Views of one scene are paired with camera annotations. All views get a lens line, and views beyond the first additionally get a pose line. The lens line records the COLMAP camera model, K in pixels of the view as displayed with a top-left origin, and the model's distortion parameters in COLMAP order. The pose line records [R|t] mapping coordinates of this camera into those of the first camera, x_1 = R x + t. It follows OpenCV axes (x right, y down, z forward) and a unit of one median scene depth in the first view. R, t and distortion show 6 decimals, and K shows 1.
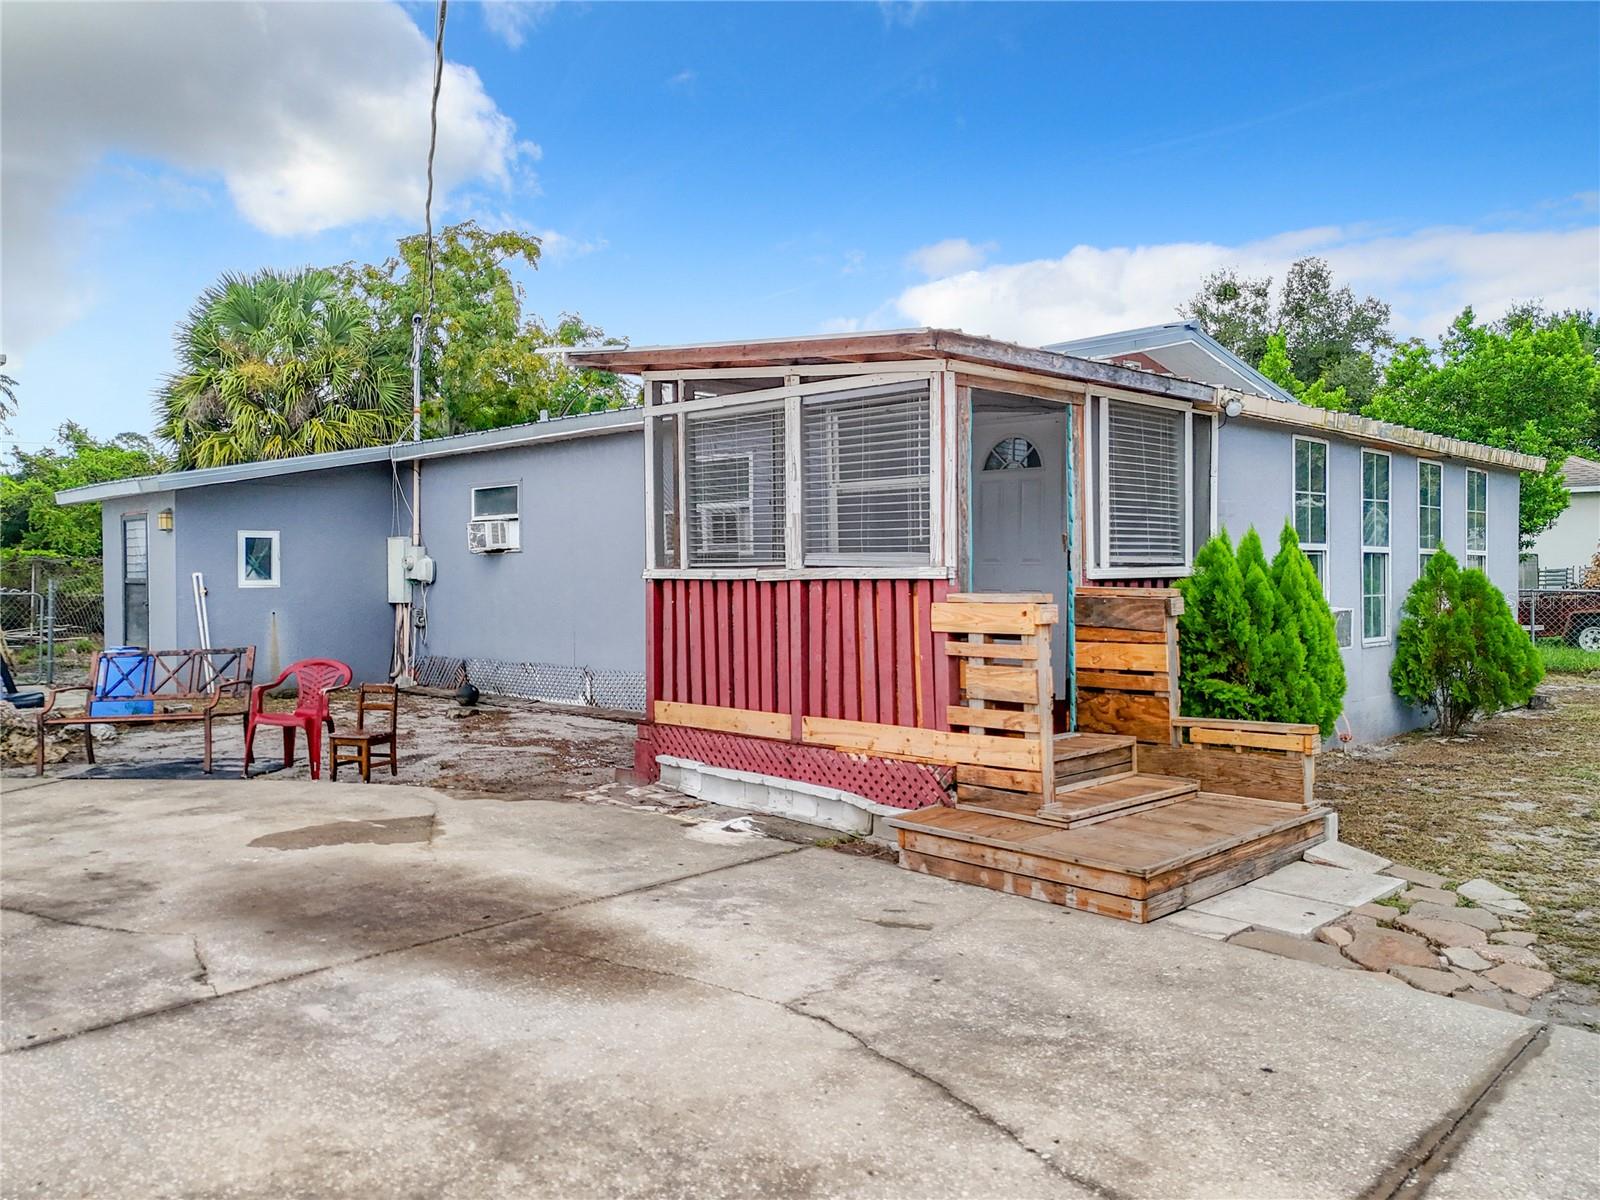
lens RADIAL K [[1165.2, 0, 704.5], [0, 1165.2, 581.7], [0, 0, 1]] dist [0.043600, -0.018060]
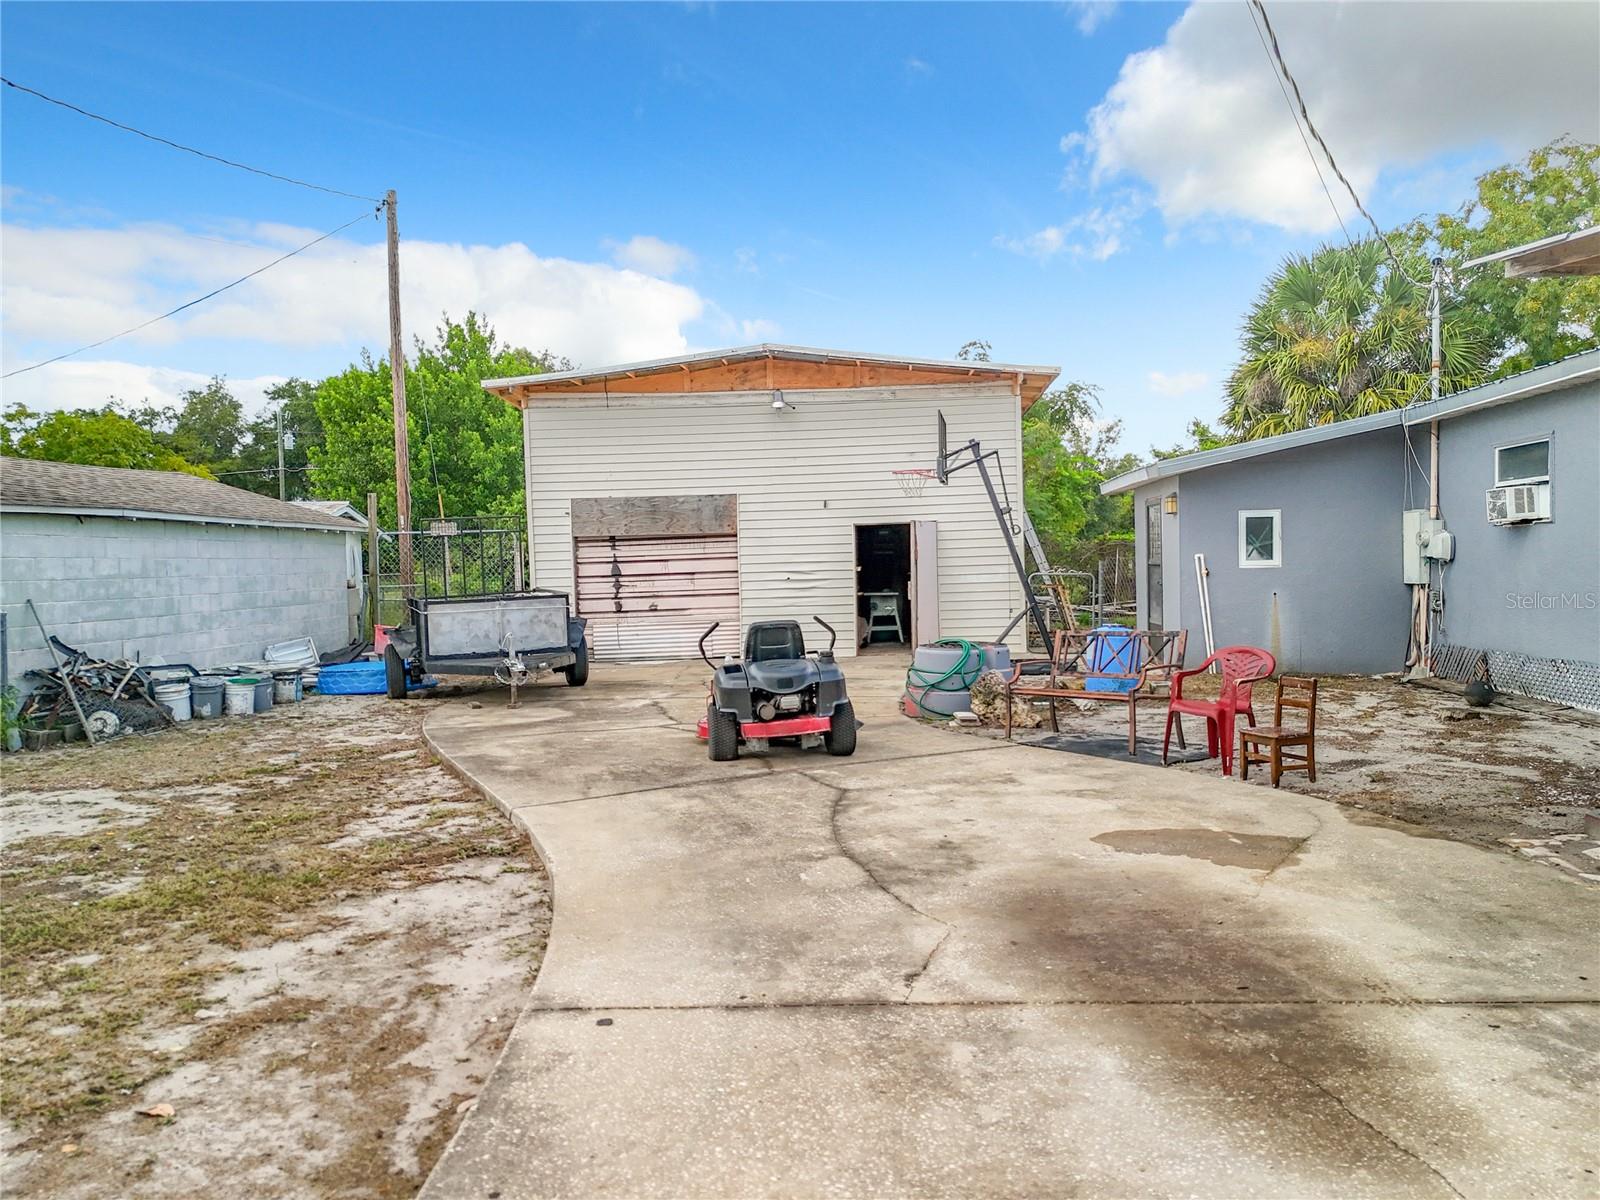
lens RADIAL K [[1119.2, 0, 861.1], [0, 1119.2, 598.2], [0, 0, 1]] dist [0.014163, -0.021582]
pose [[0.697466, 0.013955, -0.716482, 0.126209], [0.011413, 0.999467, 0.030577, -0.004167], [0.716527, -0.029504, 0.696935, 0.205573]]
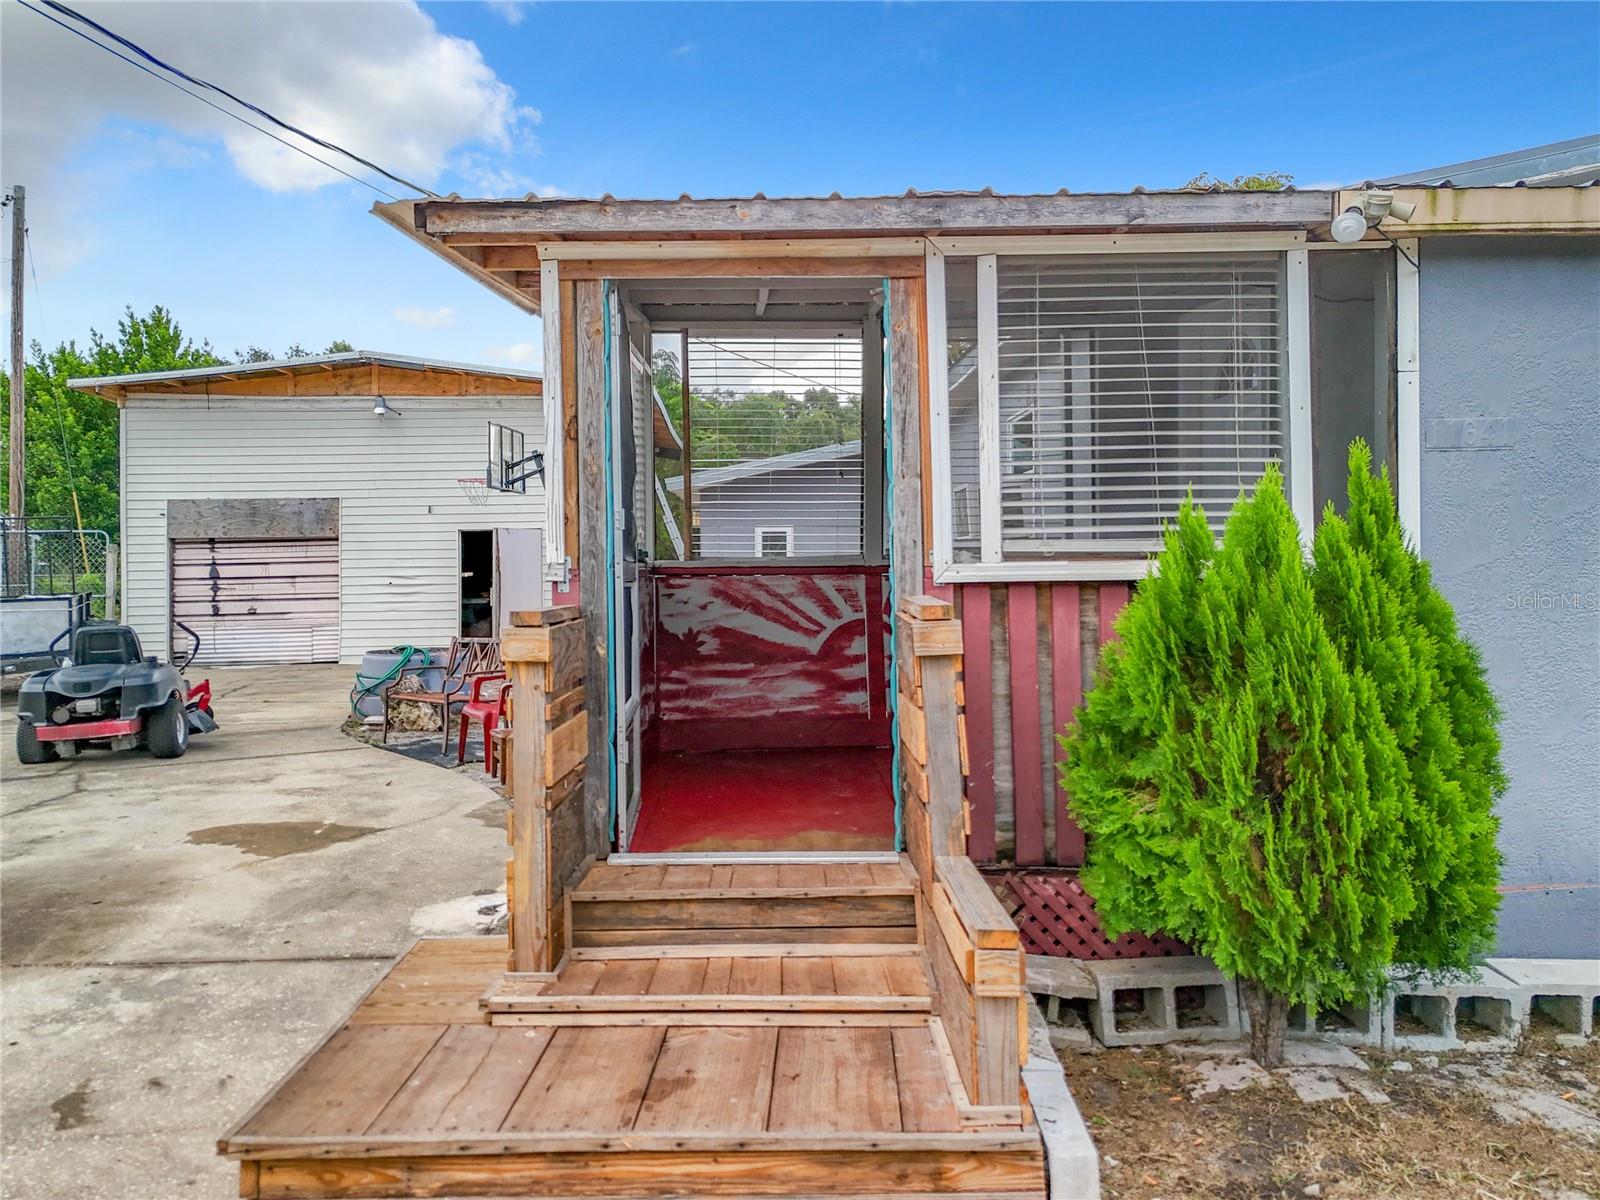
lens RADIAL K [[1149.1, 0, 792.1], [0, 1149.1, 525.3], [0, 0, 1]] dist [0.035119, -0.014107]
pose [[0.742734, -0.023616, -0.669170, 0.636144], [-0.001487, 0.999317, -0.036918, -0.008896], [0.669585, 0.028415, 0.742192, 0.534449]]
